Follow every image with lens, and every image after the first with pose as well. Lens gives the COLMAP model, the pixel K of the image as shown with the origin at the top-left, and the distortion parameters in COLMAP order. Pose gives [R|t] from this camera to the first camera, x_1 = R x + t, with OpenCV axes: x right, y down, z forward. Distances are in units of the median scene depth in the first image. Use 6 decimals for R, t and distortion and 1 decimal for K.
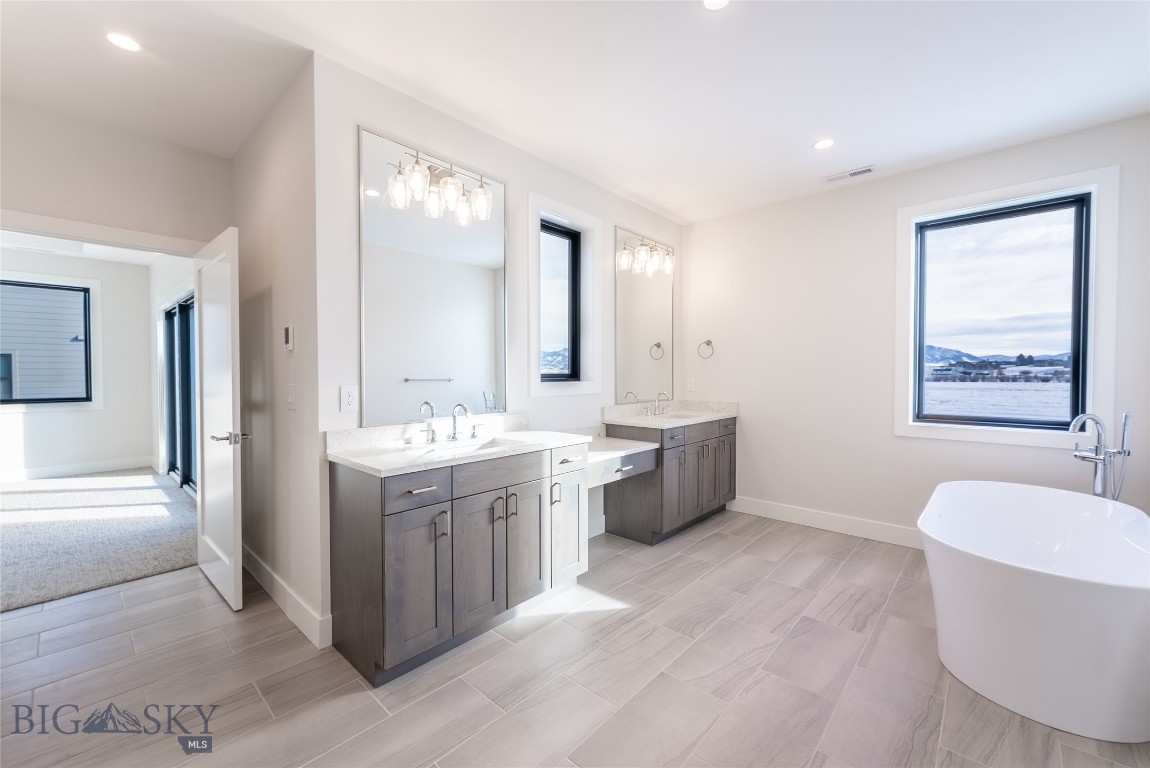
lens RADIAL K [[461.4, 0, 574.7], [0, 461.4, 378.9], [0, 0, 1]] dist [0.001584, -0.000126]
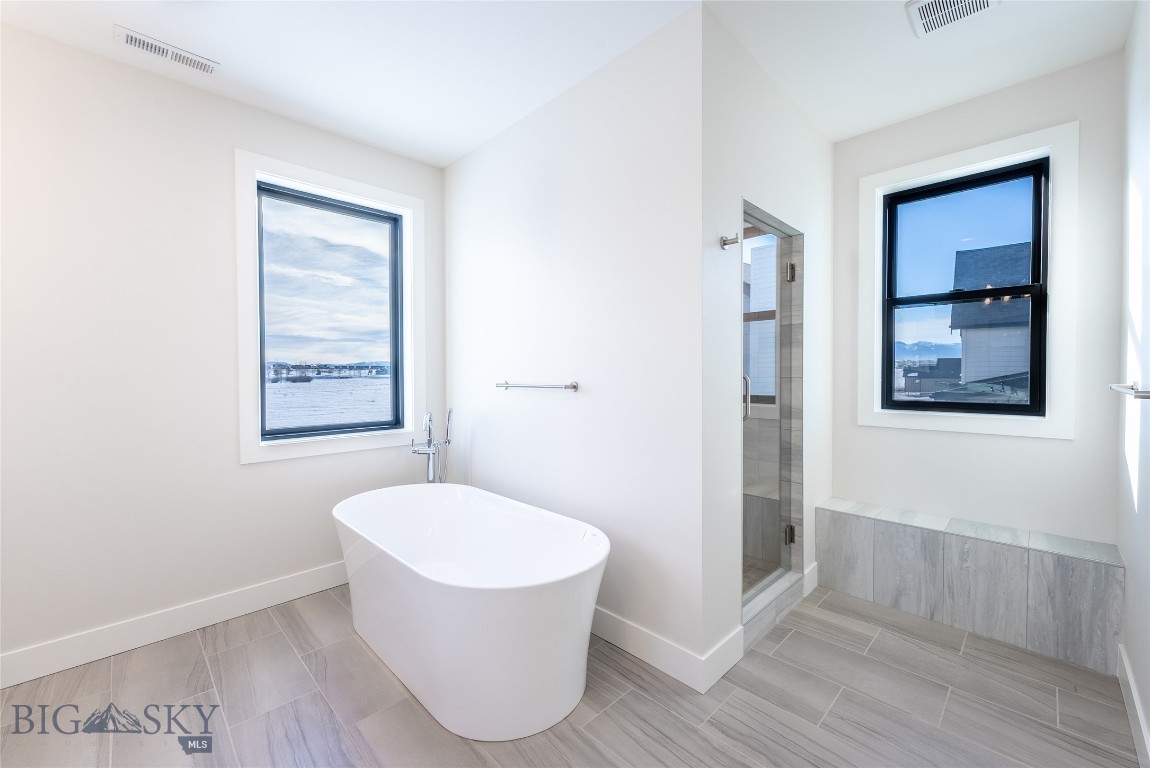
lens RADIAL K [[461.4, 0, 574.1], [0, 461.4, 383.9], [0, 0, 1]] dist [0.001584, -0.000126]
pose [[0.071348, -0.012568, 0.997372, 0.018503], [0.029106, 0.999521, 0.010513, 0.006057], [-0.997027, 0.028280, 0.071680, 0.481888]]
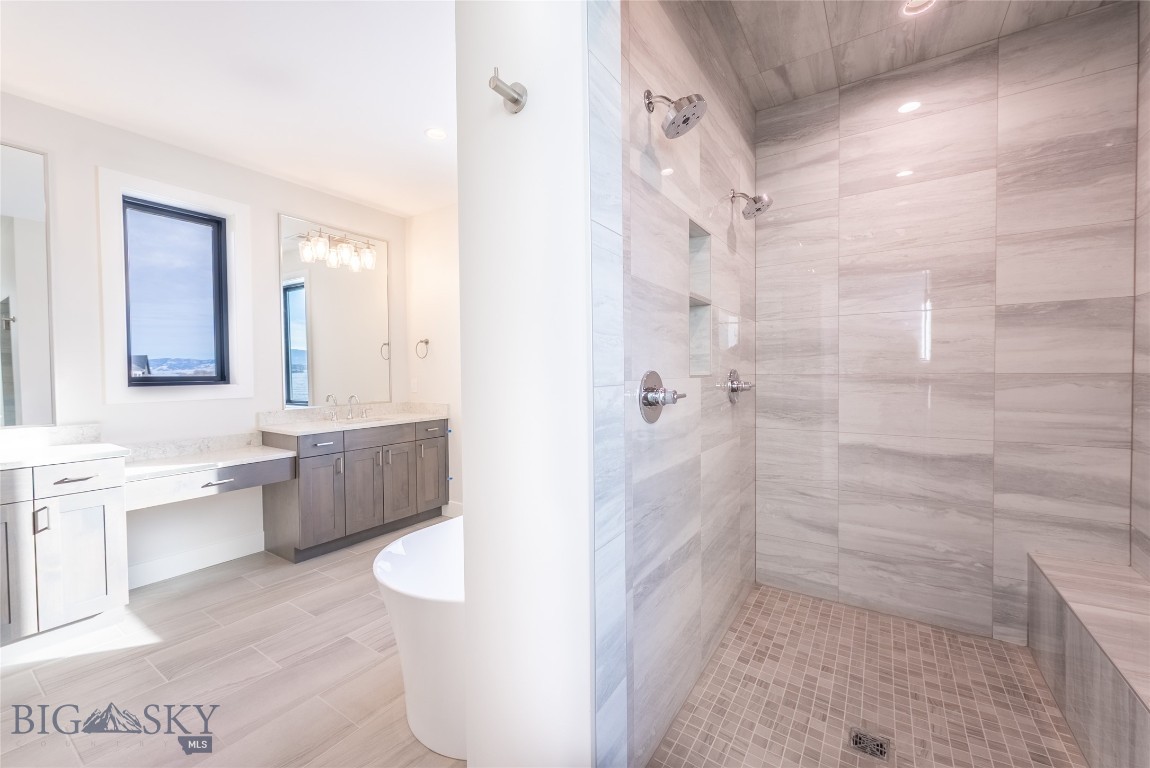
lens RADIAL K [[461.4, 0, 573.8], [0, 461.4, 375.8], [0, 0, 1]] dist [0.001584, -0.000126]
pose [[0.988994, -0.013338, 0.147351, 0.650223], [0.014132, 0.999891, -0.004347, 0.001565], [-0.147277, 0.006382, 0.989075, 0.012871]]
